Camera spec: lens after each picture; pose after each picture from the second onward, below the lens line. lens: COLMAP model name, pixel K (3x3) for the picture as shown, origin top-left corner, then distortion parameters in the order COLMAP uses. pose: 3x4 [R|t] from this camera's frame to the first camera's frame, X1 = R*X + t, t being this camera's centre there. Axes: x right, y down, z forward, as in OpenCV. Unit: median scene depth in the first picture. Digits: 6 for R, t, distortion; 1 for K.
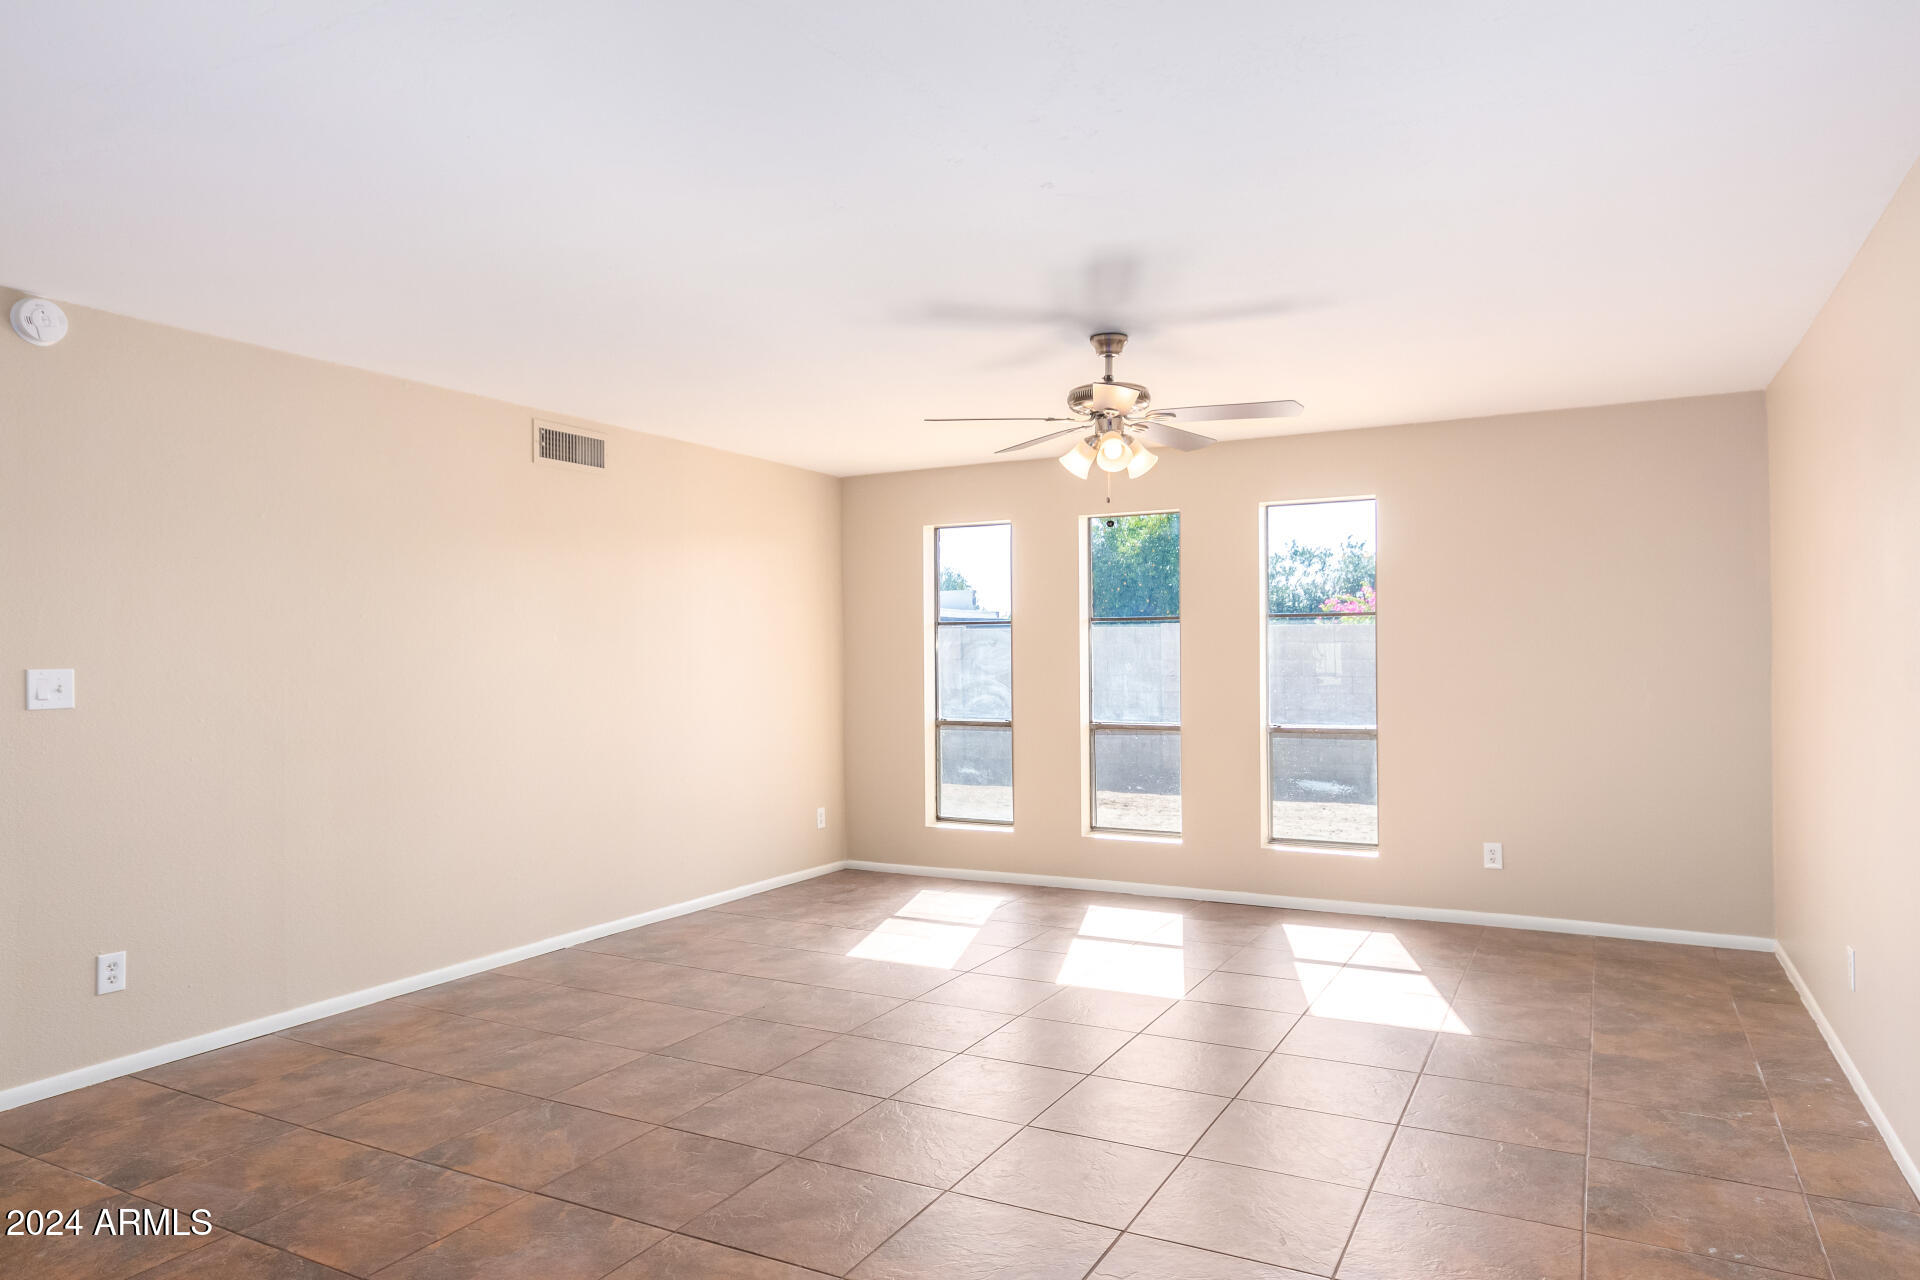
lens RADIAL K [[1155.0, 0, 929.8], [0, 1155.0, 651.0], [0, 0, 1]] dist [0.002161, 0.000662]
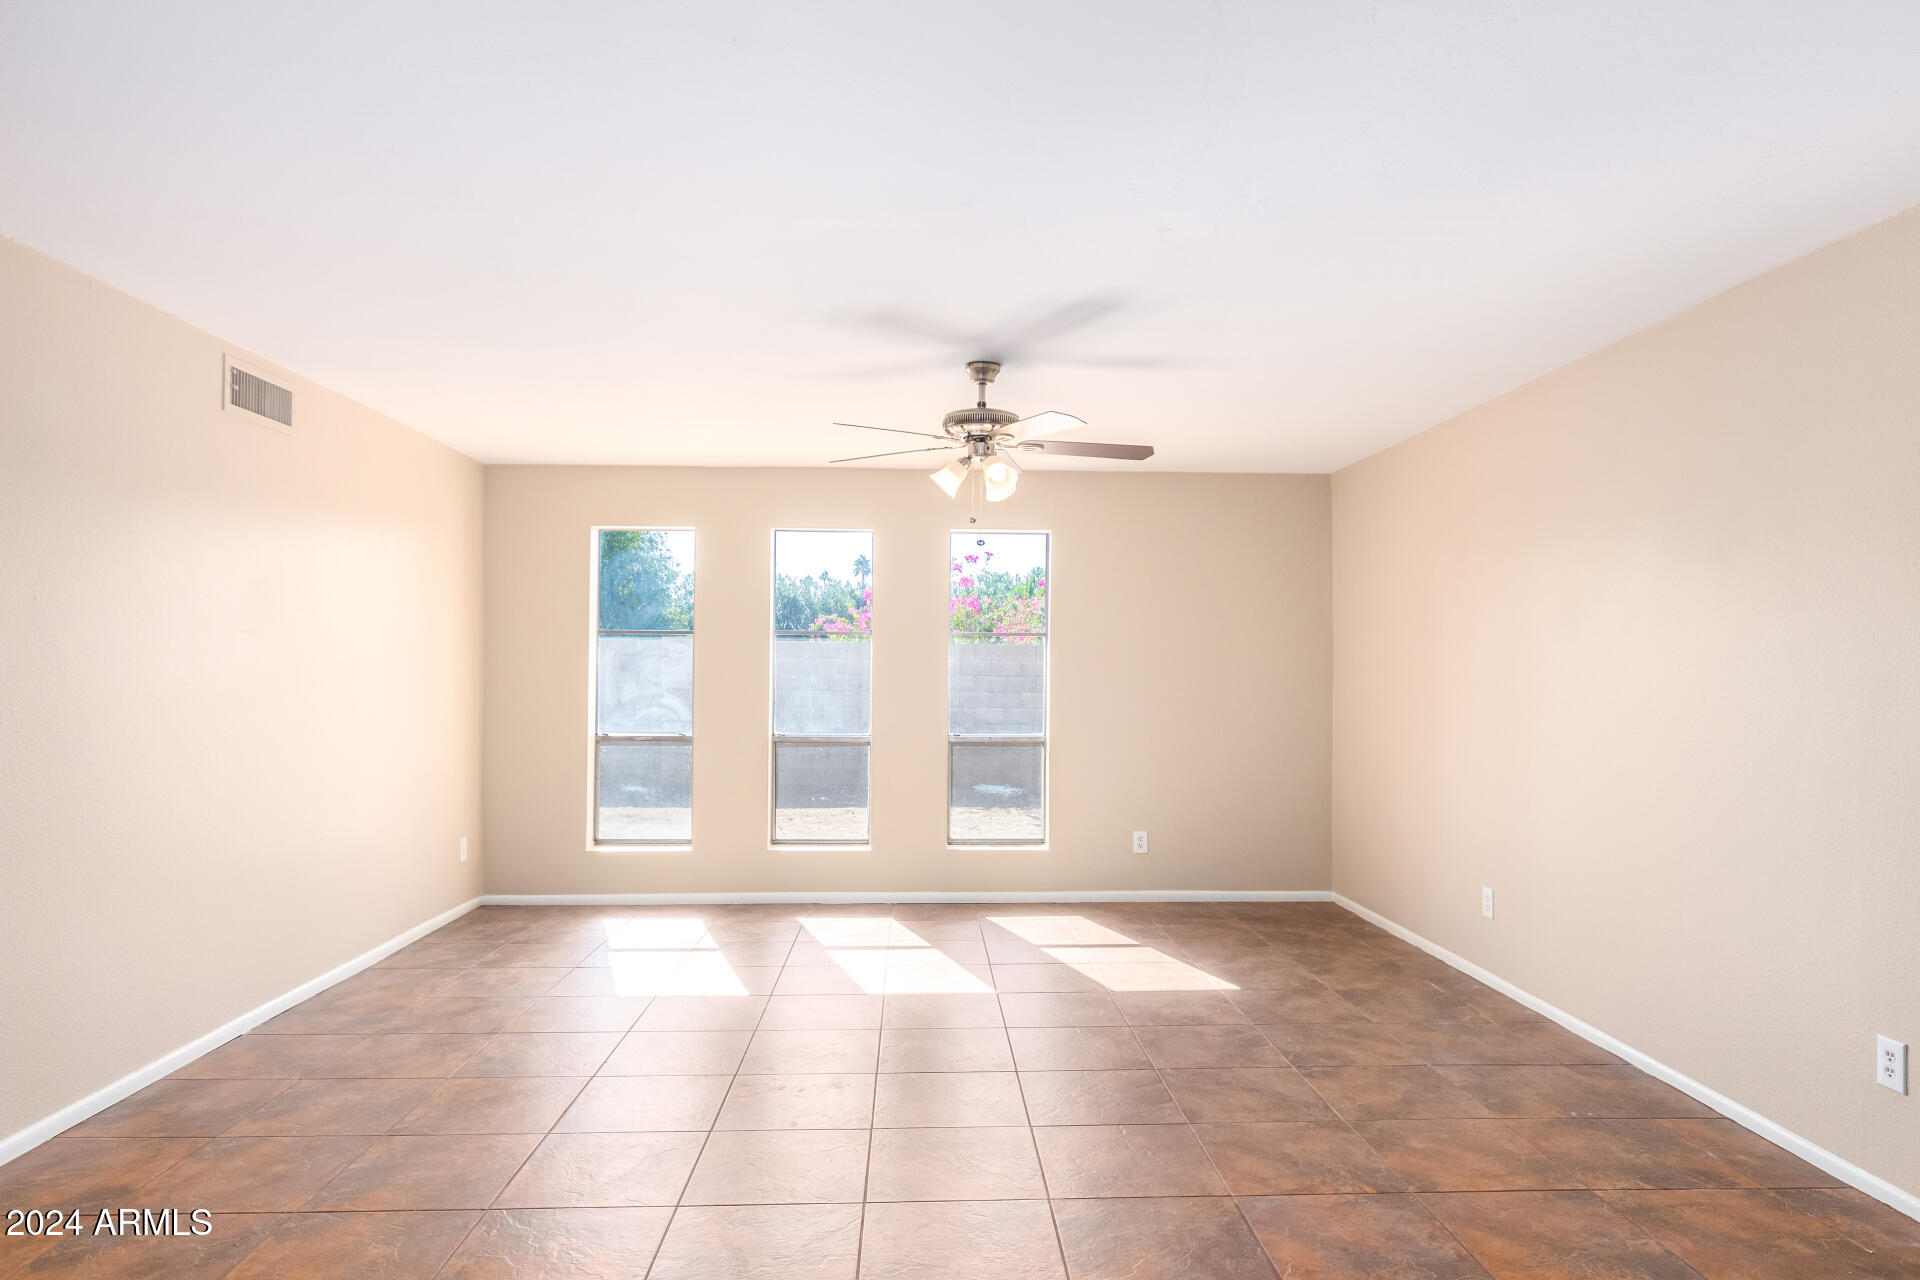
lens RADIAL K [[1146.1, 0, 911.5], [0, 1146.1, 639.8], [0, 0, 1]] dist [-0.000401, 0.001700]
pose [[0.866556, 0.025995, 0.498402, -0.312897], [-0.014756, 0.999540, -0.026478, 0.004915], [-0.498861, 0.015590, 0.866542, 0.099411]]
